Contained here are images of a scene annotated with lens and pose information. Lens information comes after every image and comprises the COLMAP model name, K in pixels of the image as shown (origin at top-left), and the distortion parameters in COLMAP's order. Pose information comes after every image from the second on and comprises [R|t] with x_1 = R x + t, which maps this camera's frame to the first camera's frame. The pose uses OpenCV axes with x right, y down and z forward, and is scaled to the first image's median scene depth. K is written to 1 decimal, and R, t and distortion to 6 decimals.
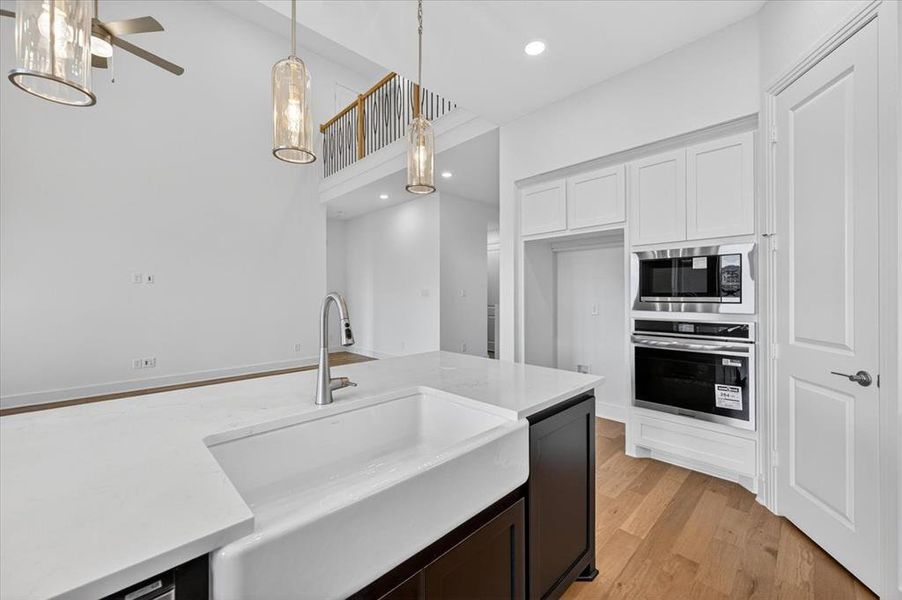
lens RADIAL K [[359.6, 0, 449.2], [0, 359.6, 297.3], [0, 0, 1]] dist [-0.001515, -0.000703]
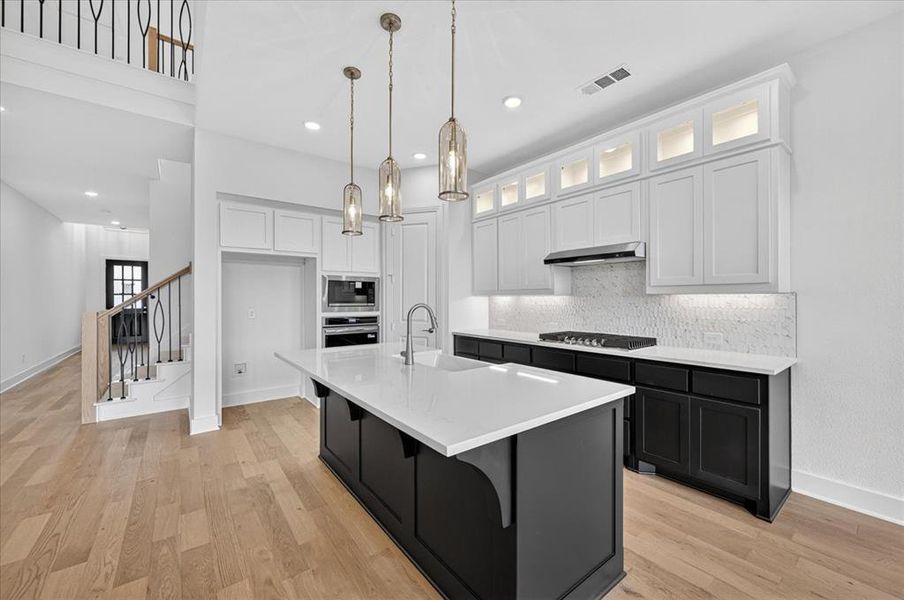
lens RADIAL K [[360.4, 0, 450.2], [0, 360.4, 297.3], [0, 0, 1]] dist [-0.001515, -0.000703]
pose [[0.109168, 0.005156, 0.994010, -1.069842], [0.003988, 0.999976, -0.005625, -0.018051], [-0.994015, 0.004578, 0.109145, 0.314228]]
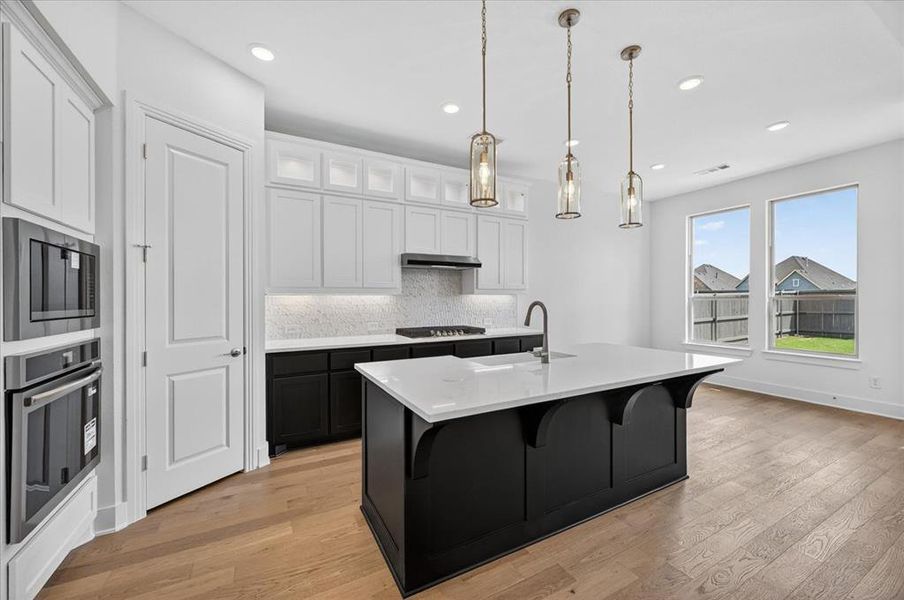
lens RADIAL K [[354.3, 0, 460.8], [0, 354.3, 297.3], [0, 0, 1]] dist [-0.000473, -0.000168]
pose [[-0.971766, 0.005592, 0.235880, -0.180018], [0.005891, 0.999982, 0.000565, -0.019800], [-0.235873, 0.001939, -0.971782, 1.434038]]
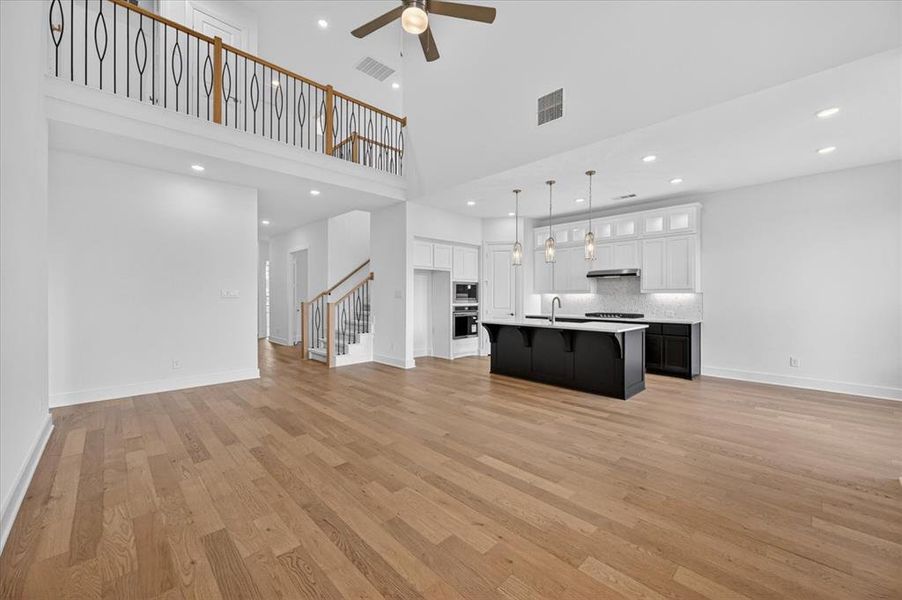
lens RADIAL K [[359.6, 0, 449.2], [0, 359.6, 297.3], [0, 0, 1]] dist [-0.001515, -0.000703]
pose [[-0.001959, 0.003510, 0.999992, -2.321948], [0.001033, 0.999993, -0.003508, 0.003774], [-0.999998, 0.001026, -0.001963, 1.136080]]
